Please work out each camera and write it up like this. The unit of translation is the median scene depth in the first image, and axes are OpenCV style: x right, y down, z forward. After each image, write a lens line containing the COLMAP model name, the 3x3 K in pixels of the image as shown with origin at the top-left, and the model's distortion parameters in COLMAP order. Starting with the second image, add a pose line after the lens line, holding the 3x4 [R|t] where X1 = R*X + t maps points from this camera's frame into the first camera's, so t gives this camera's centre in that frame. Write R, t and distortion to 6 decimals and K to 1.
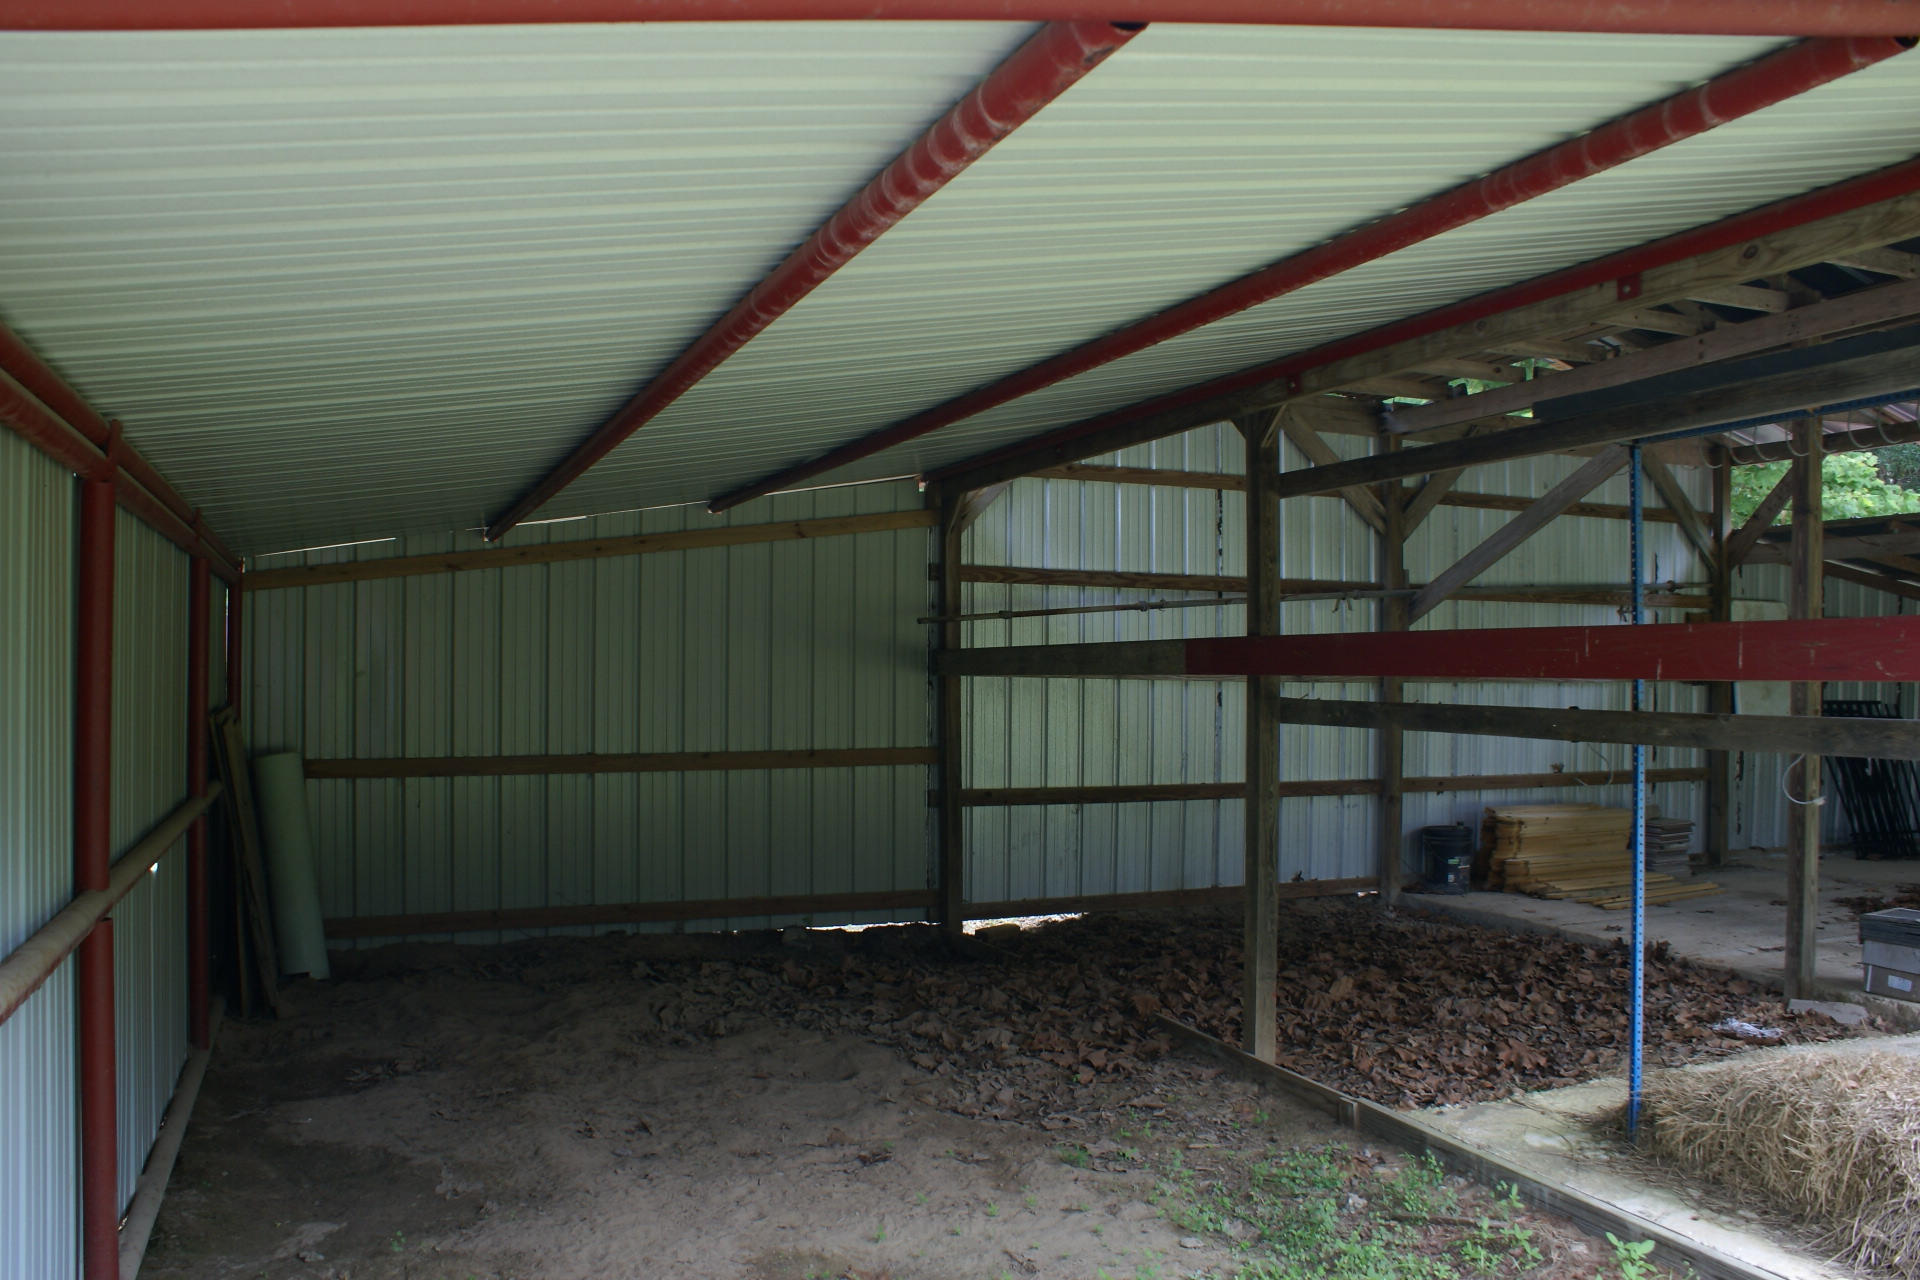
lens RADIAL K [[1532.8, 0, 963.5], [0, 1532.8, 647.3], [0, 0, 1]] dist [-0.151082, 0.128992]
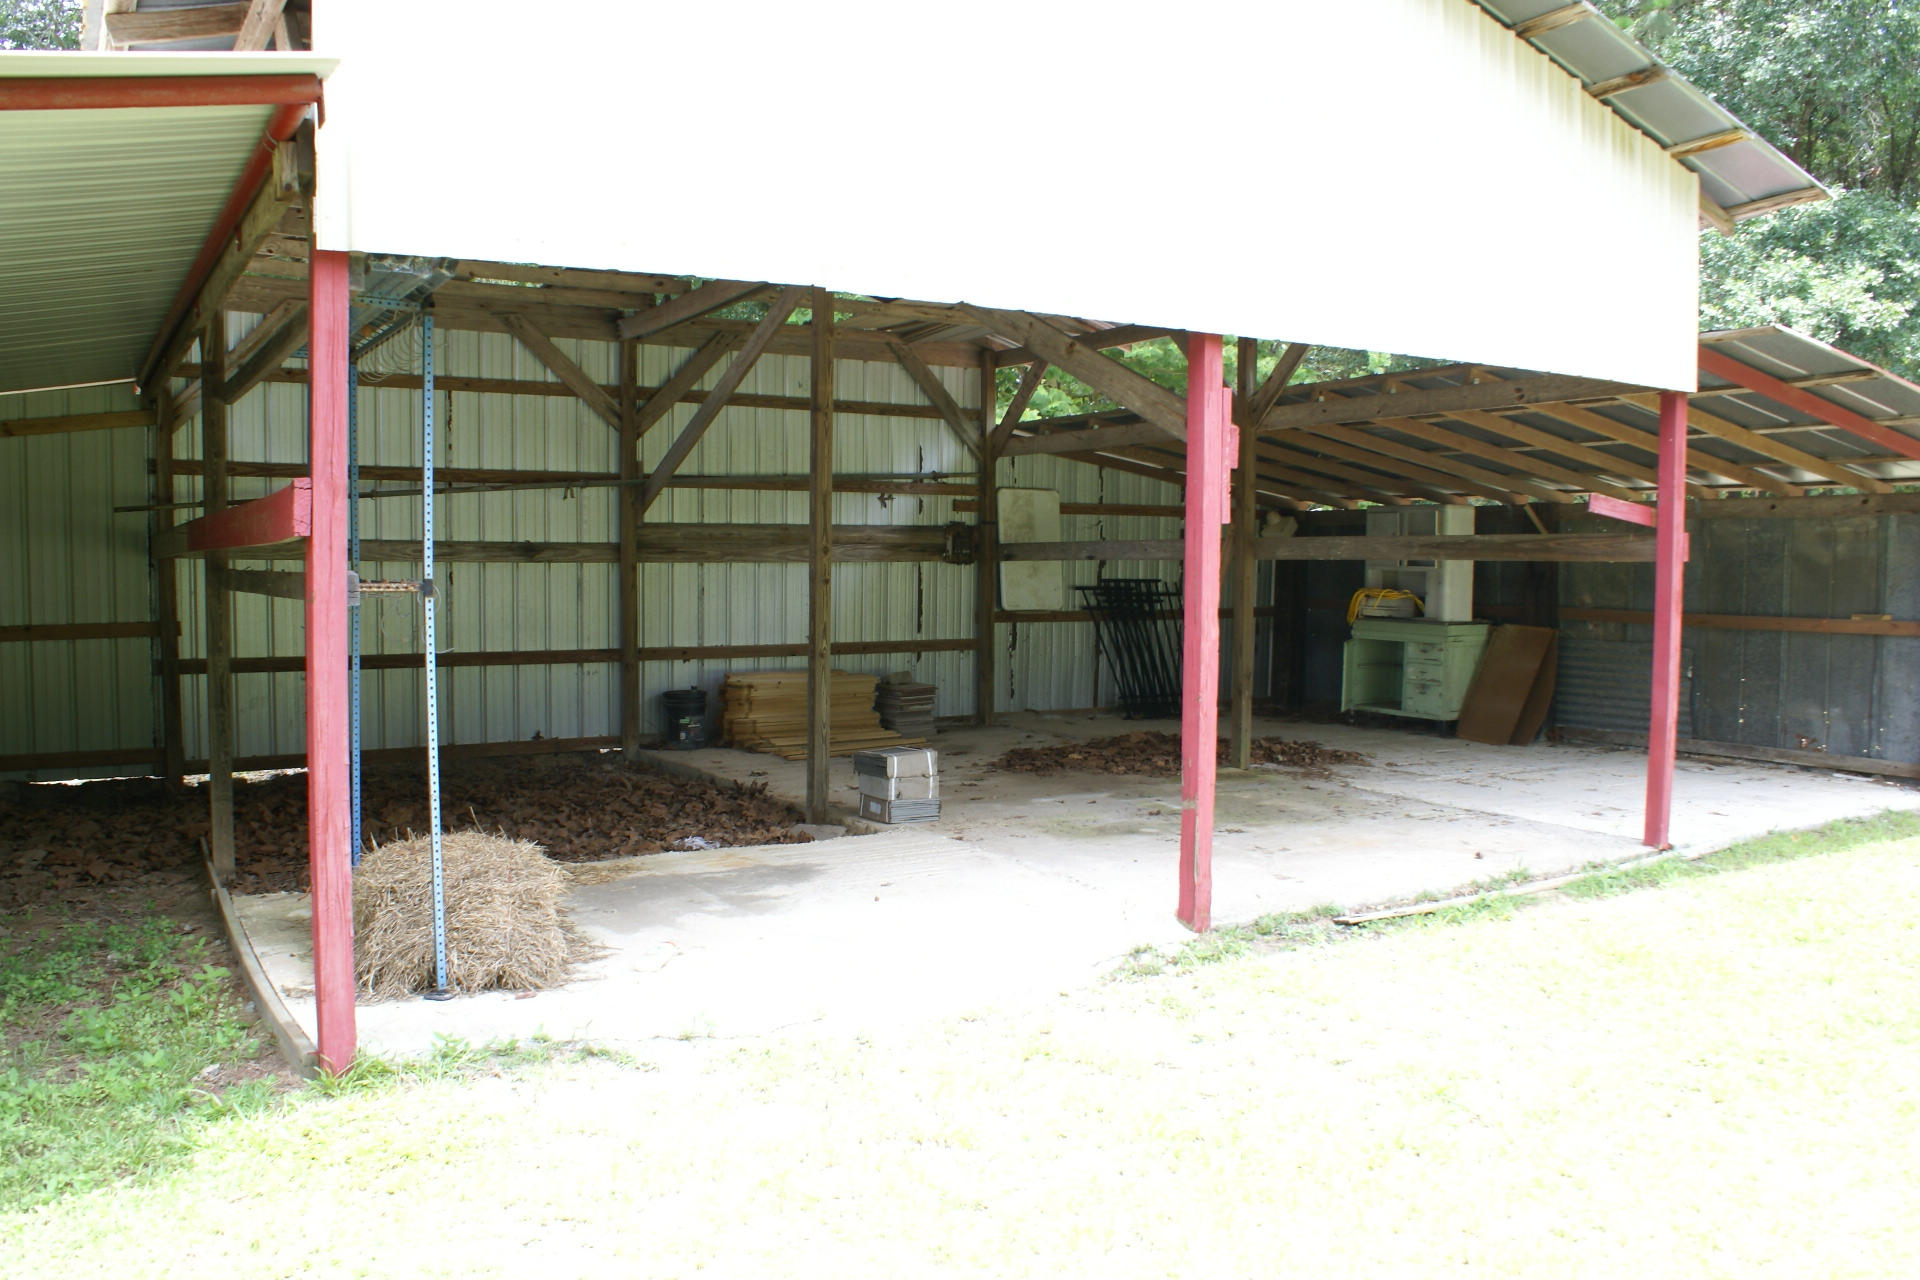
lens RADIAL K [[1532.8, 0, 959.8], [0, 1532.8, 637.9], [0, 0, 1]] dist [-0.151082, 0.128992]
pose [[0.987126, -0.013009, 0.159413, 0.347773], [0.002936, 0.997993, 0.063258, 0.008515], [-0.159916, -0.061976, 0.985183, -0.153555]]
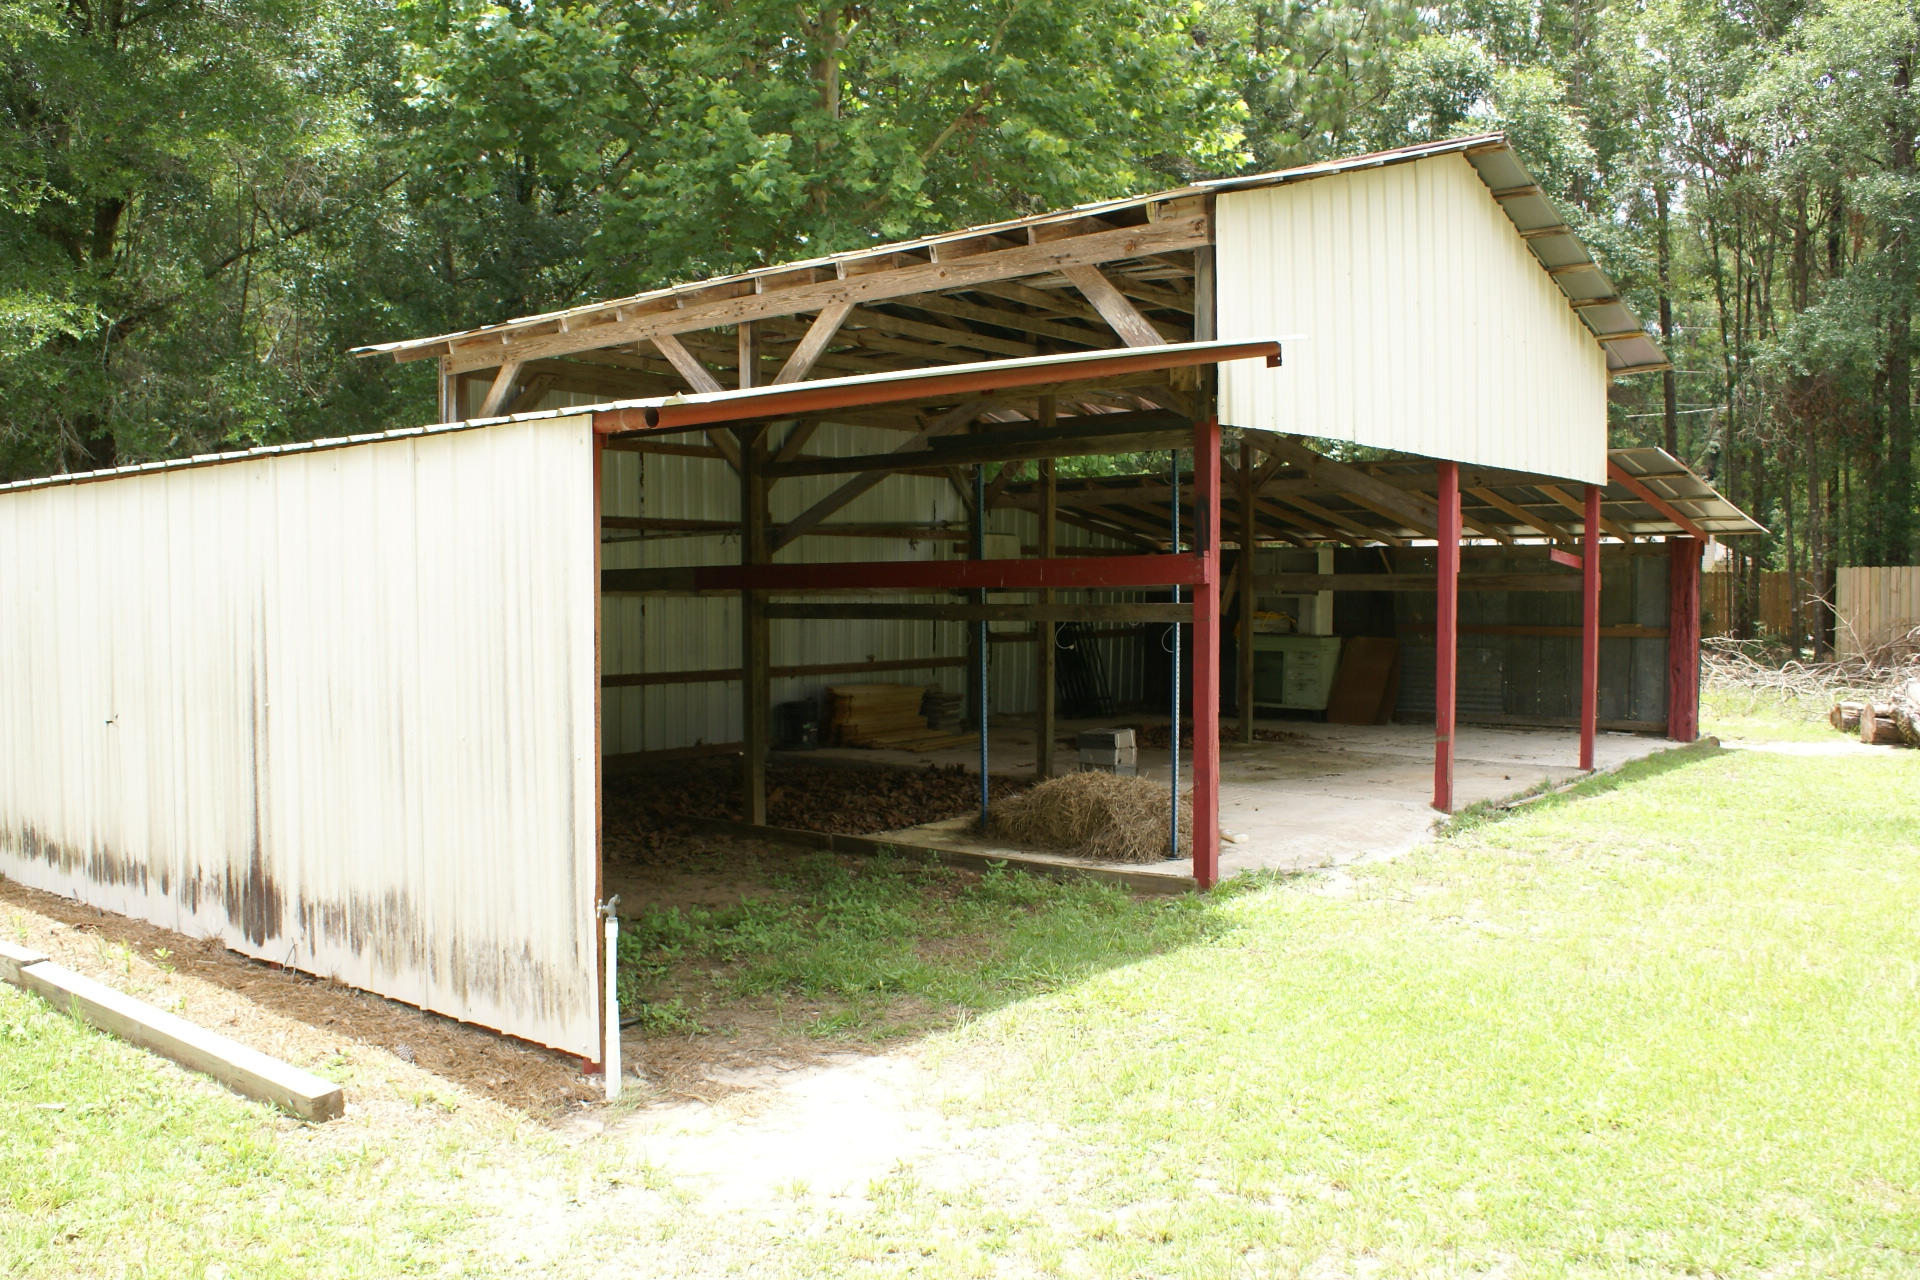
lens RADIAL K [[1628.9, 0, 959.2], [0, 1628.9, 639.9], [0, 0, 1]] dist [-0.132789, -0.003731]
pose [[0.880278, -0.026299, 0.473729, -0.251481], [0.005350, 0.998949, 0.045516, -0.003049], [-0.474428, -0.037533, 0.879494, -0.364636]]
